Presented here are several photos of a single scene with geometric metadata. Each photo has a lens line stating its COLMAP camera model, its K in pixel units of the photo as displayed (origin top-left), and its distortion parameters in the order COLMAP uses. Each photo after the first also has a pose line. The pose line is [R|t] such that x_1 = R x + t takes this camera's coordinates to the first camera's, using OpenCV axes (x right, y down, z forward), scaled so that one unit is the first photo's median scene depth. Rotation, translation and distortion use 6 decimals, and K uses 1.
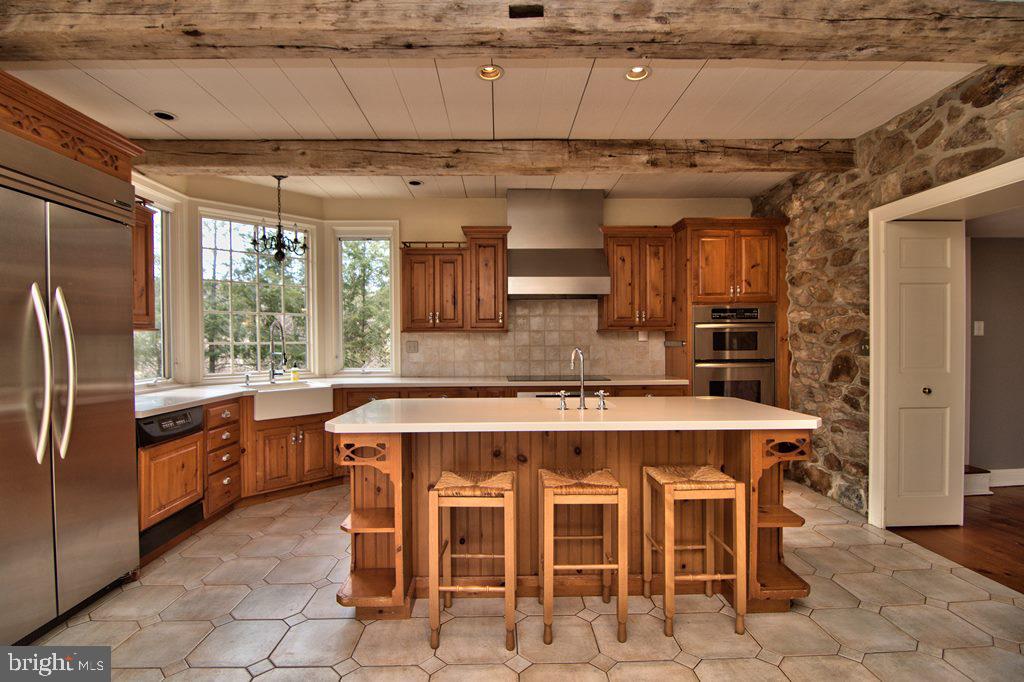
lens RADIAL K [[487.4, 0, 509.2], [0, 487.4, 345.0], [0, 0, 1]] dist [-0.004890, -0.010962]
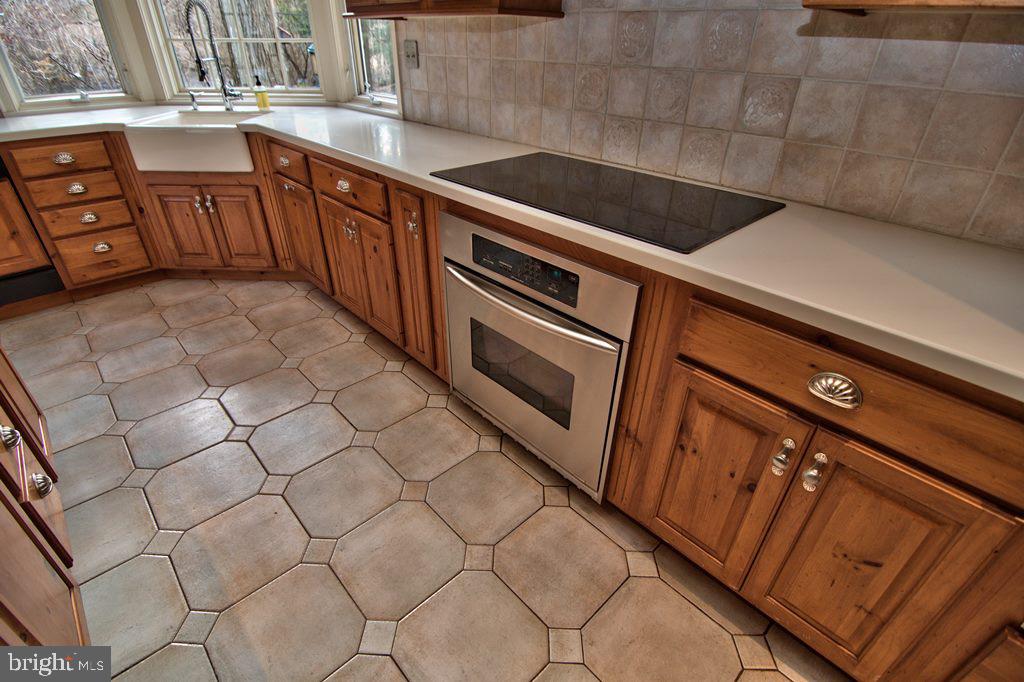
lens RADIAL K [[492.8, 0, 508.2], [0, 492.8, 345.0], [0, 0, 1]] dist [-0.003211, -0.011785]
pose [[0.665100, 0.410134, -0.624045, 0.399641], [-0.024498, 0.847210, 0.530692, -0.018018], [0.746352, -0.337675, 0.573528, 0.984502]]
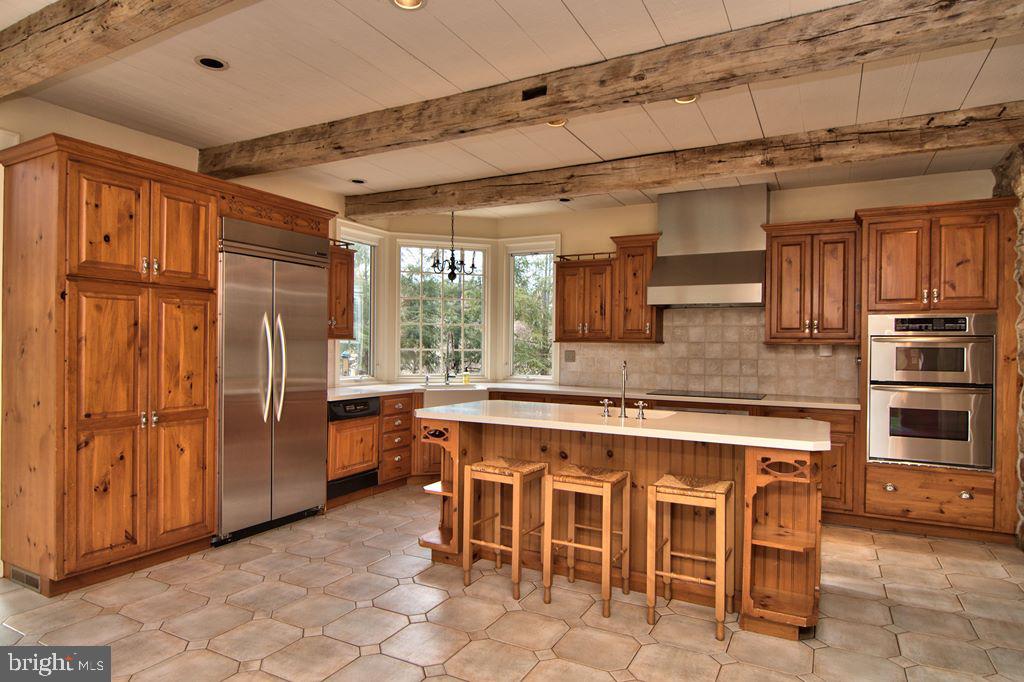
lens RADIAL K [[593.5, 0, 511.8], [0, 593.5, 345.0], [0, 0, 1]] dist [0.002496, -0.016637]
pose [[0.872595, 0.015938, -0.488184, 0.426245], [-0.022779, 0.999708, -0.008077, -0.009989], [0.487913, 0.018169, 0.872703, -0.207884]]
